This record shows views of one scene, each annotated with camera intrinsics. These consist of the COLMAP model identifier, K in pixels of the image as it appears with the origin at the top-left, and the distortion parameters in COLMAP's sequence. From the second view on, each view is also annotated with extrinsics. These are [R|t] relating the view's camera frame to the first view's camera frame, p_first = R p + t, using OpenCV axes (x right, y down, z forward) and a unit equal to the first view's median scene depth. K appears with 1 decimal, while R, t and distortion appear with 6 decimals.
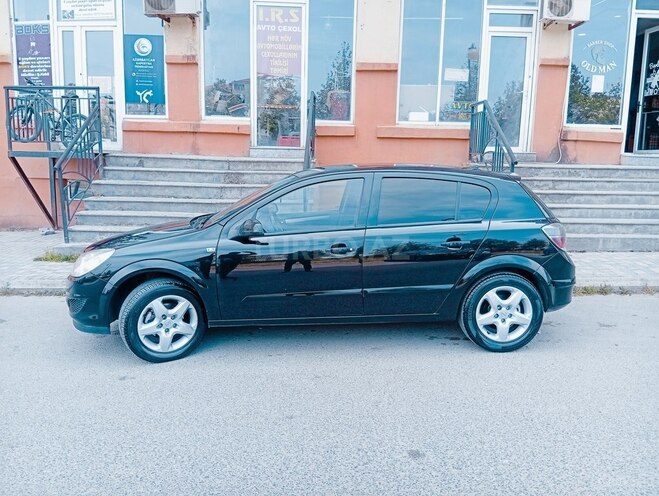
lens RADIAL K [[543.8, 0, 325.7], [0, 543.8, 248.1], [0, 0, 1]] dist [0.054819, -0.126798]
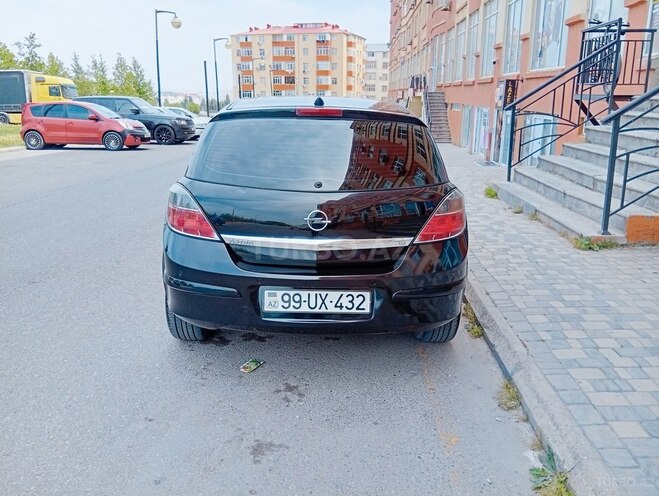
lens RADIAL K [[543.8, 0, 325.7], [0, 543.8, 248.1], [0, 0, 1]] dist [0.054819, -0.126798]
pose [[-0.047347, 0.248997, -0.967346, 0.484045], [-0.168517, 0.952560, 0.253439, -0.076790], [0.984561, 0.175014, -0.003141, 0.543516]]
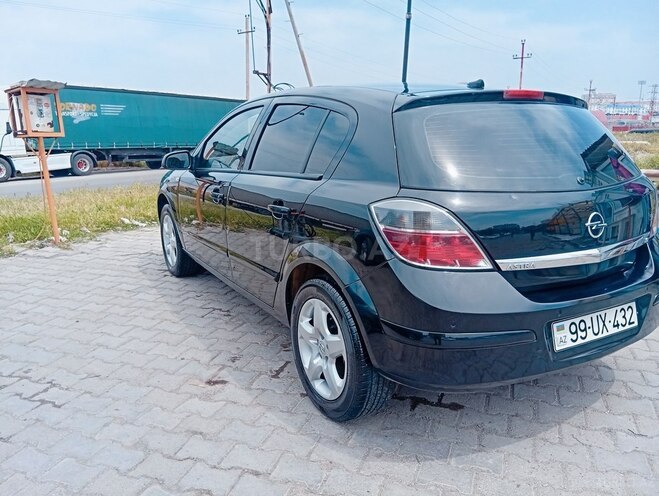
lens RADIAL K [[543.8, 0, 325.7], [0, 543.8, 248.1], [0, 0, 1]] dist [0.054819, -0.126798]
pose [[0.442125, 0.204289, -0.873379, 0.360585], [-0.128630, 0.978094, 0.163667, -0.032157], [0.887682, 0.039982, 0.458717, 0.333127]]
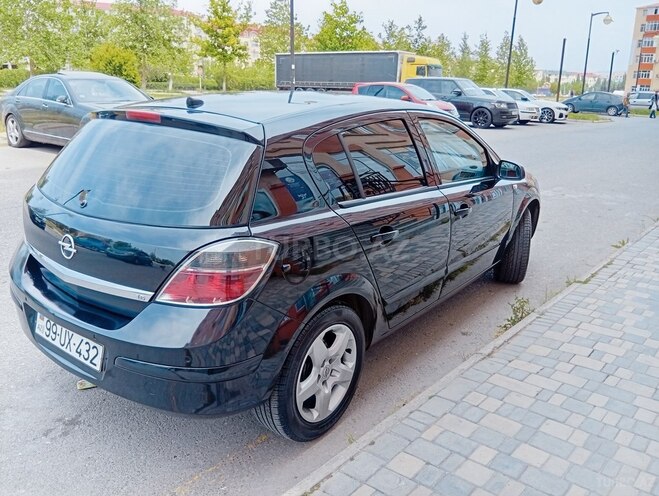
lens RADIAL K [[543.8, 0, 325.7], [0, 543.8, 248.1], [0, 0, 1]] dist [0.054819, -0.126798]
pose [[-0.653163, 0.208922, -0.727825, 0.310198], [-0.143366, 0.909679, 0.389782, -0.126922], [0.743522, 0.358937, -0.564216, 0.753485]]
